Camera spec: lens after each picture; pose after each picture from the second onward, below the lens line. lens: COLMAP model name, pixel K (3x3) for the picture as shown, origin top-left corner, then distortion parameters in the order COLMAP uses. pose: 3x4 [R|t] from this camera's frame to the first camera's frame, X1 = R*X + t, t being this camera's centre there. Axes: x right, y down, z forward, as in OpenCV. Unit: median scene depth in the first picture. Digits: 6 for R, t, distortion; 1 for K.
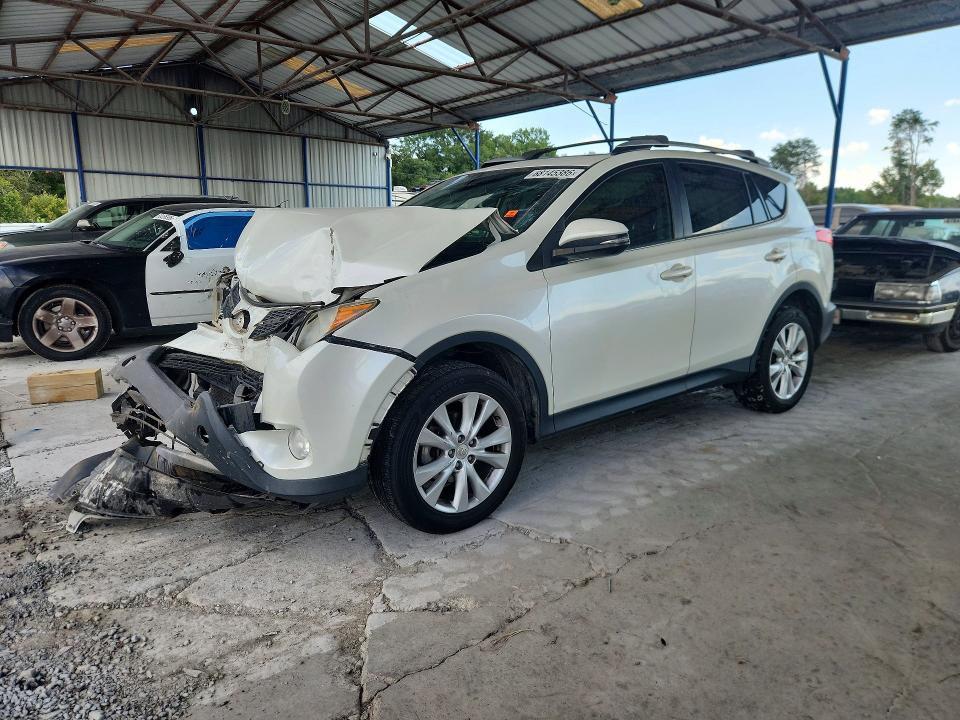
lens RADIAL K [[685.8, 0, 480.0], [0, 685.8, 360.0], [0, 0, 1]] dist [-0.001498, -0.013246]
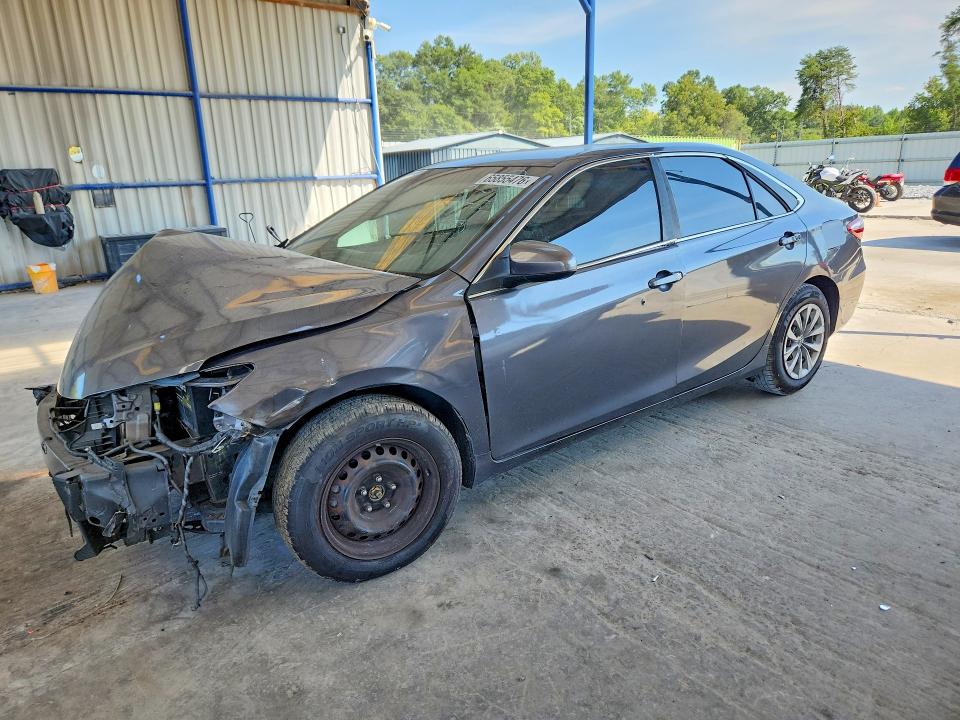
lens RADIAL K [[685.8, 0, 480.0], [0, 685.8, 360.0], [0, 0, 1]] dist [-0.001498, -0.013246]
pose [[0.998749, -0.048814, 0.010829, -0.015723], [0.047716, 0.995207, 0.085361, -0.022772], [-0.014944, -0.084738, 0.996291, 0.109722]]
